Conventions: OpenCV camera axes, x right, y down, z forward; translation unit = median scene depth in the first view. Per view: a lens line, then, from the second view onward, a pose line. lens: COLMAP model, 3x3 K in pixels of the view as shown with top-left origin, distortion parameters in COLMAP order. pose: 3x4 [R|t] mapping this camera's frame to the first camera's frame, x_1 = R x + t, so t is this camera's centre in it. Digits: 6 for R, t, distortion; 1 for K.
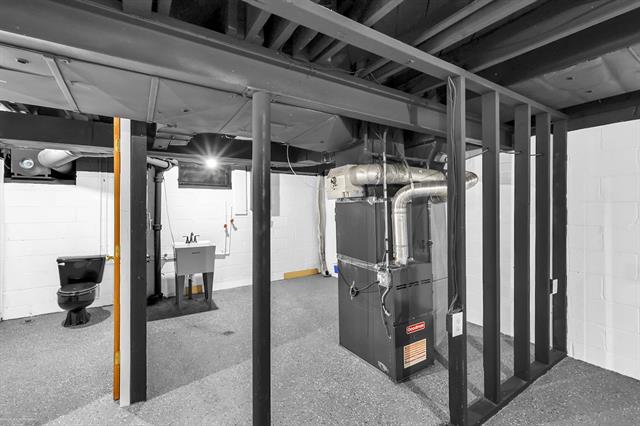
lens RADIAL K [[282.8, 0, 318.1], [0, 282.8, 211.7], [0, 0, 1]] dist [0.002201, 0.000145]
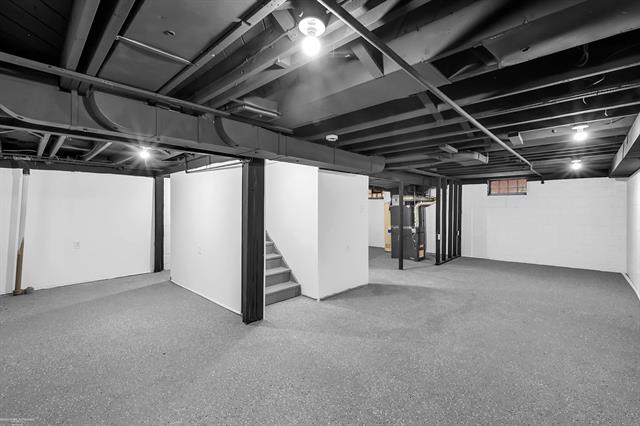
lens RADIAL K [[282.8, 0, 320.2], [0, 282.8, 211.6], [0, 0, 1]] dist [0.002201, 0.000145]
pose [[0.968434, 0.002808, 0.249253, -1.520028], [-0.007002, 0.999848, 0.015940, -0.024498], [-0.249170, -0.017182, 0.968307, -1.759443]]
